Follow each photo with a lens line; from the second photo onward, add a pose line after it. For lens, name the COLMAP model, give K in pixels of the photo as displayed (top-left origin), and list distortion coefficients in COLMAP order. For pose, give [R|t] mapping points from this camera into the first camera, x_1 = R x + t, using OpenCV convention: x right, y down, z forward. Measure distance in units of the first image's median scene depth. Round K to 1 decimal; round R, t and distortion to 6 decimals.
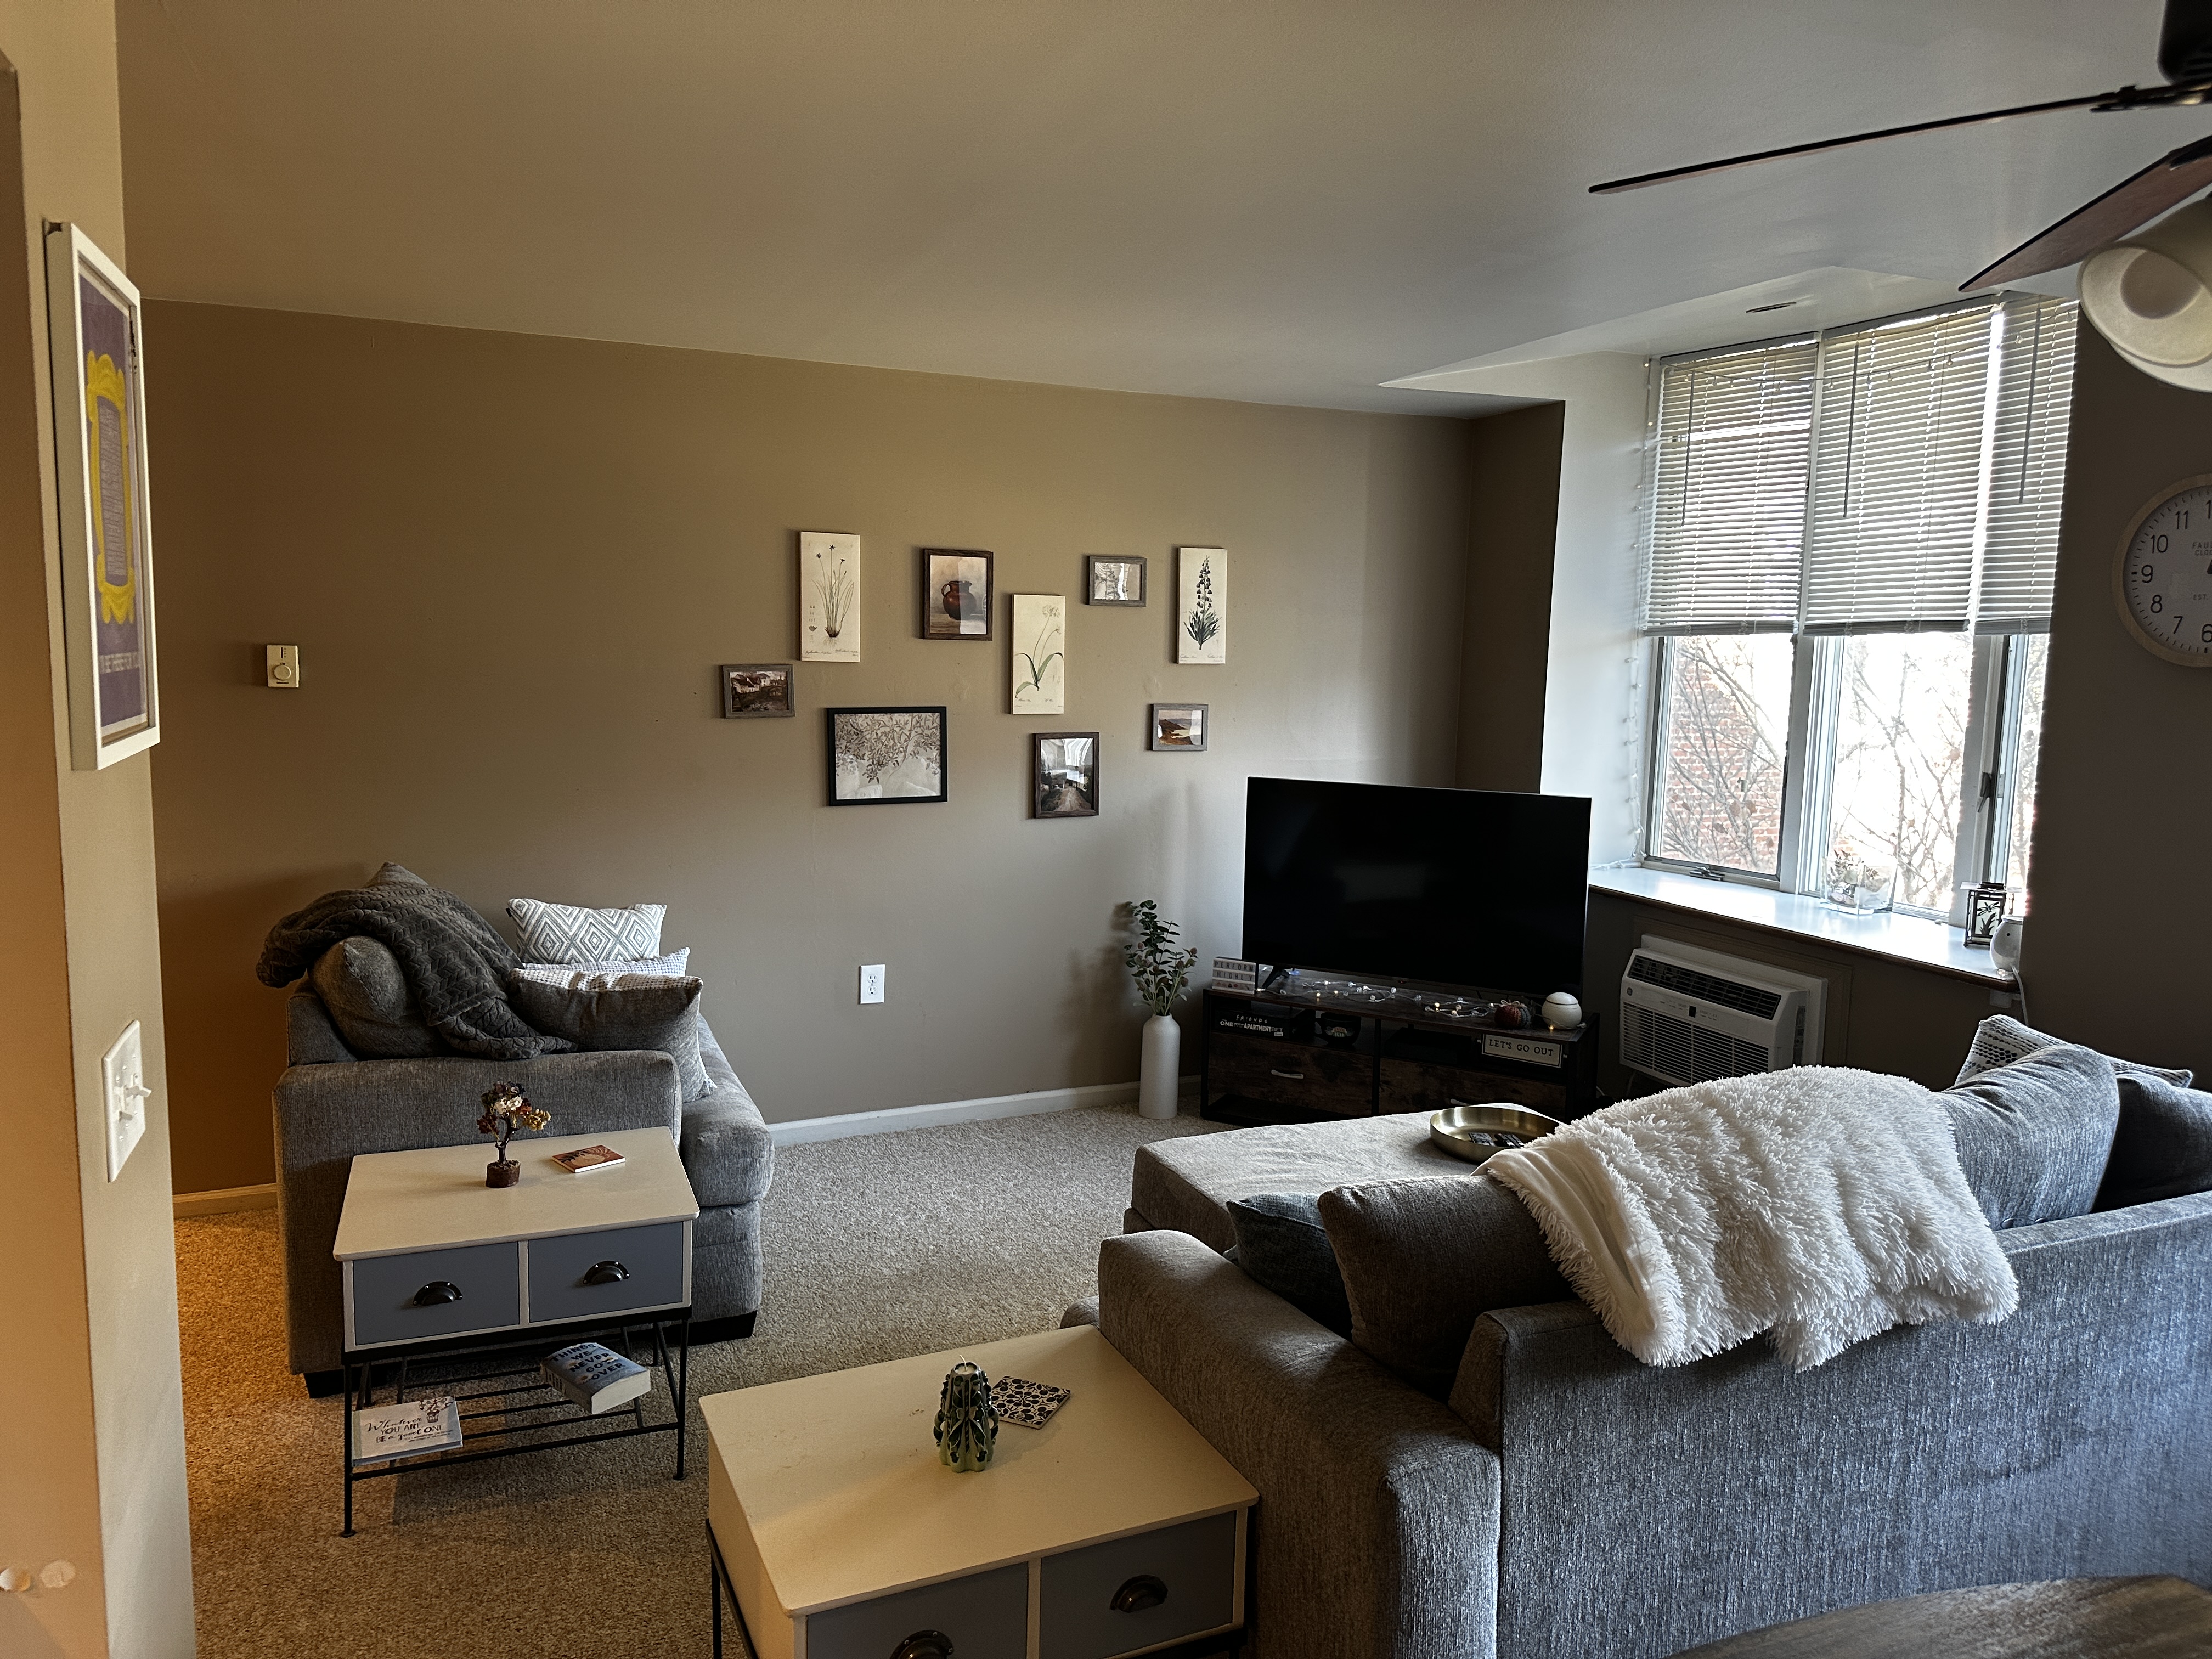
lens RADIAL K [[1508.6, 0, 1109.6], [0, 1508.6, 773.1], [0, 0, 1]] dist [0.275091, -0.298846]
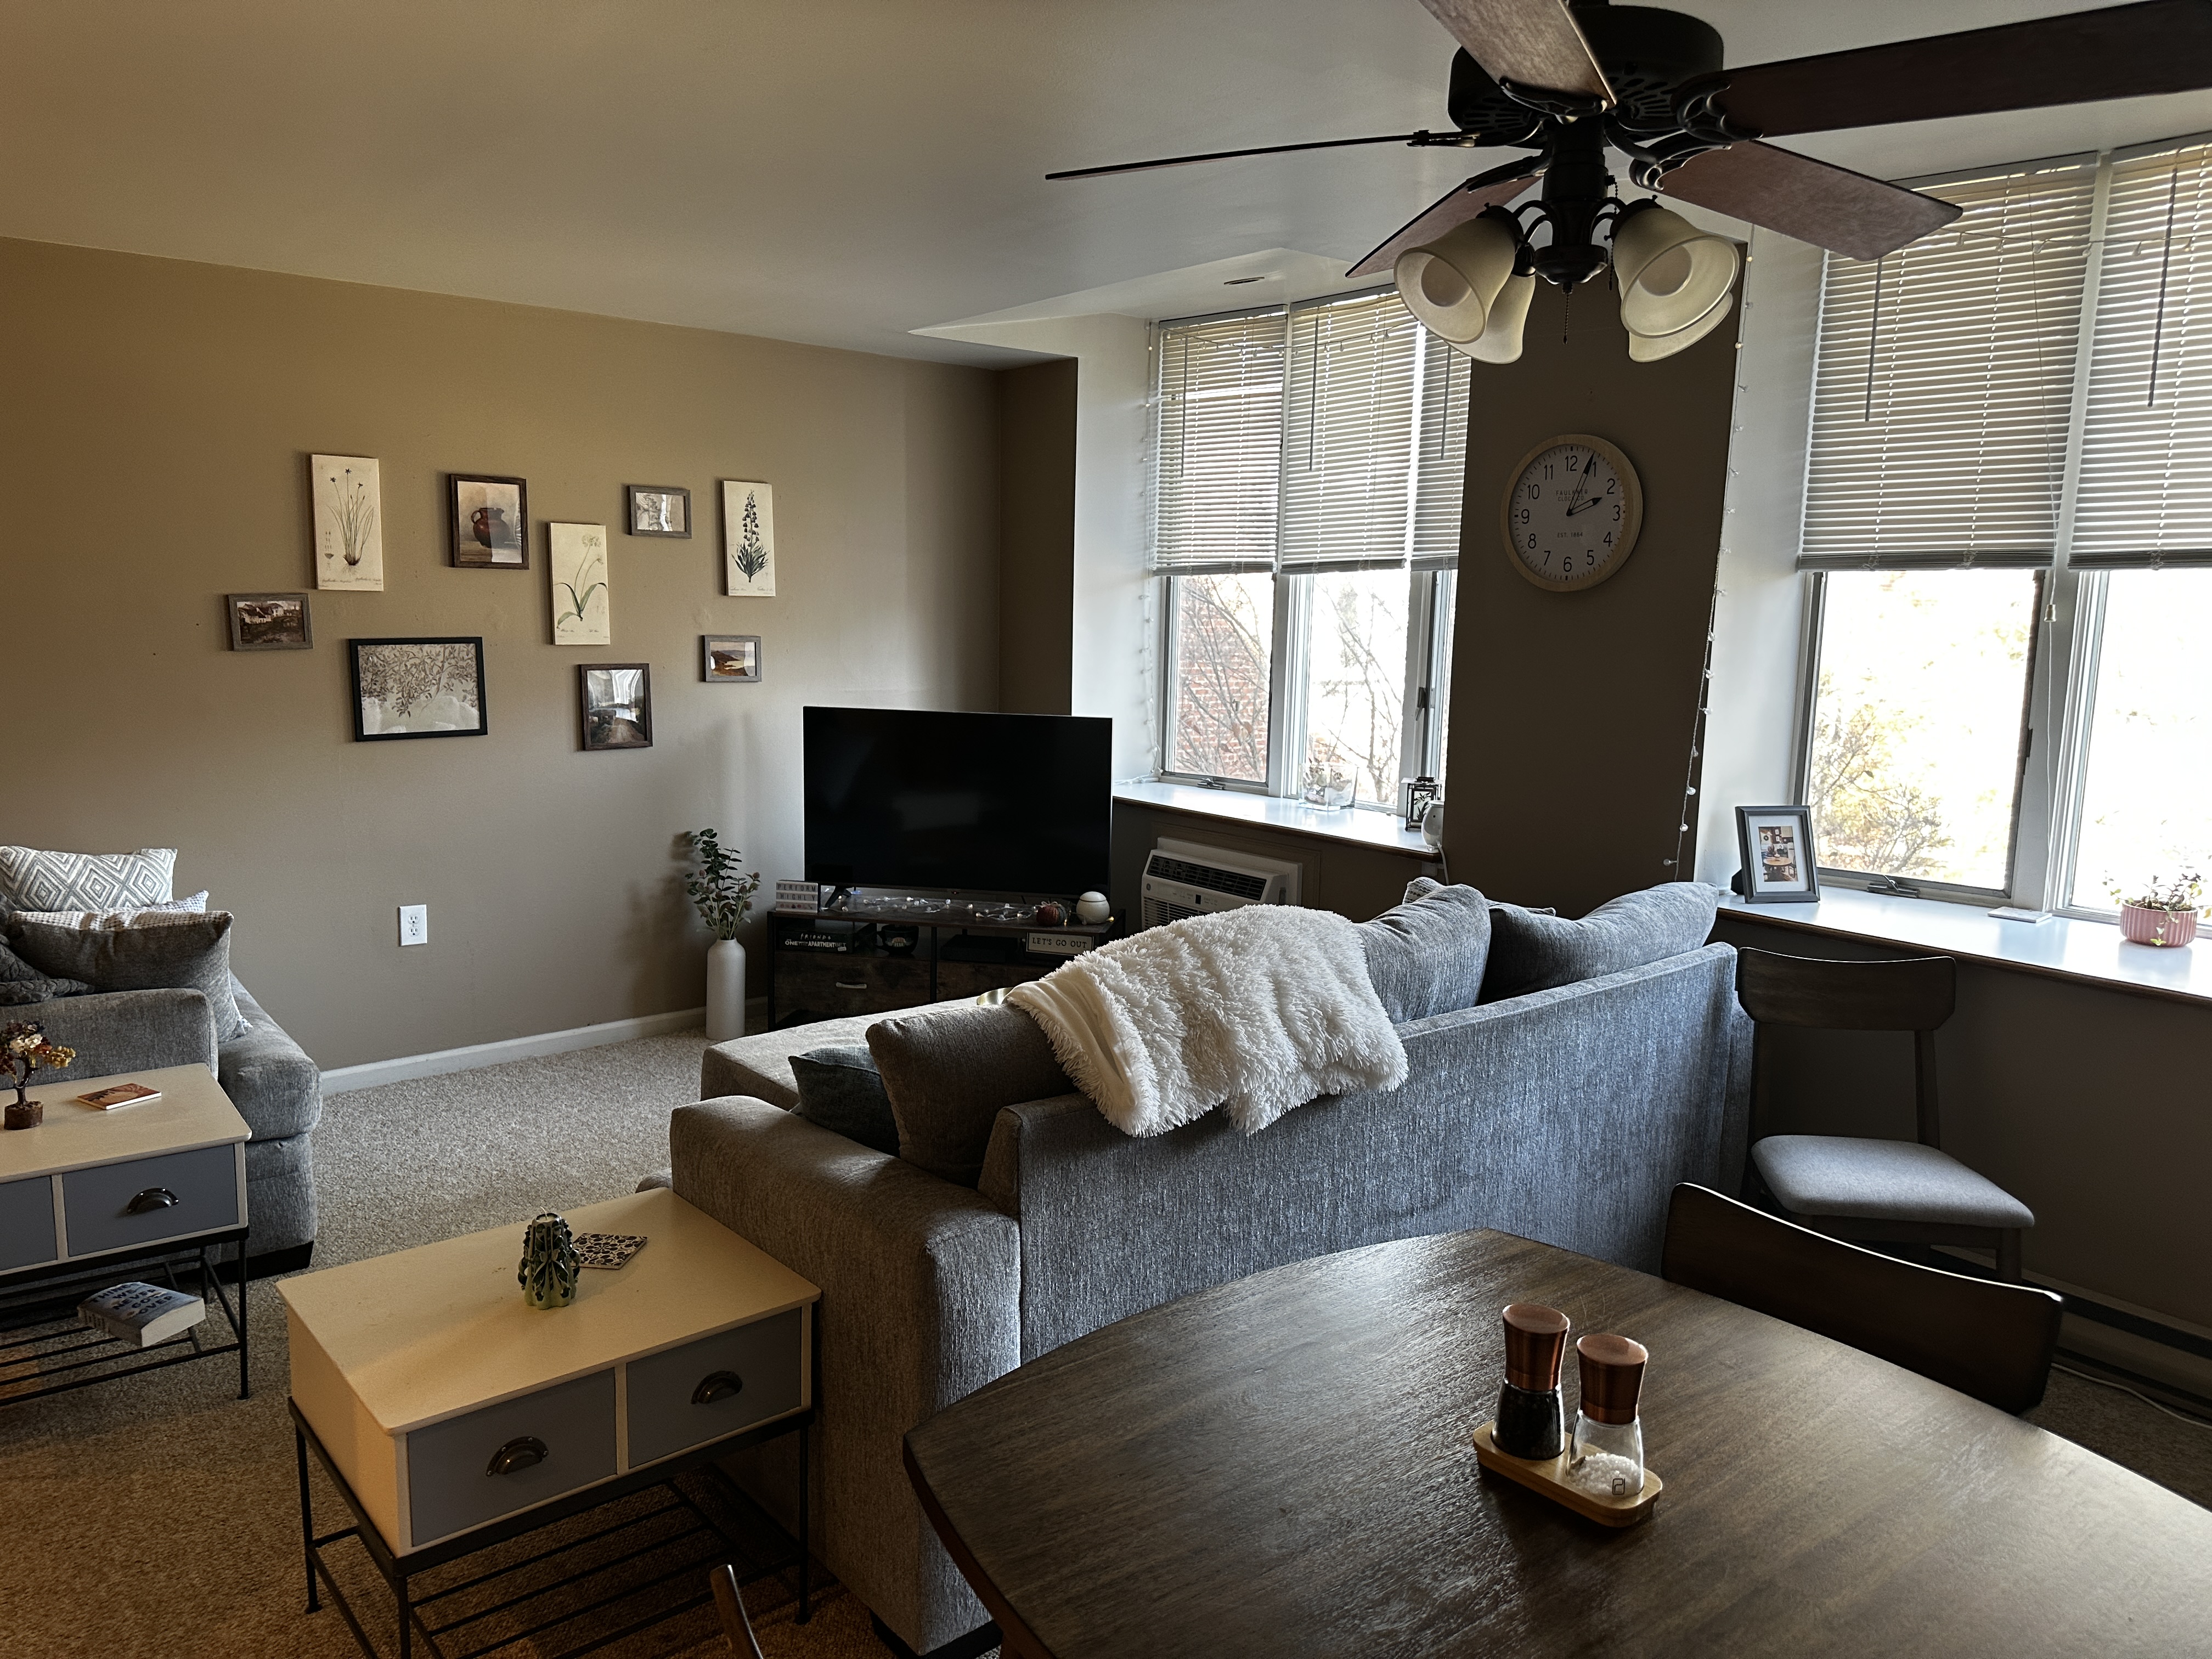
lens RADIAL K [[1540.9, 0, 1119.3], [0, 1540.9, 780.1], [0, 0, 1]] dist [0.085523, -0.068298]
pose [[0.958749, -0.045015, 0.280668, -0.000409], [0.035518, 0.998614, 0.038836, 0.029147], [-0.282027, -0.027265, 0.959019, -0.107062]]
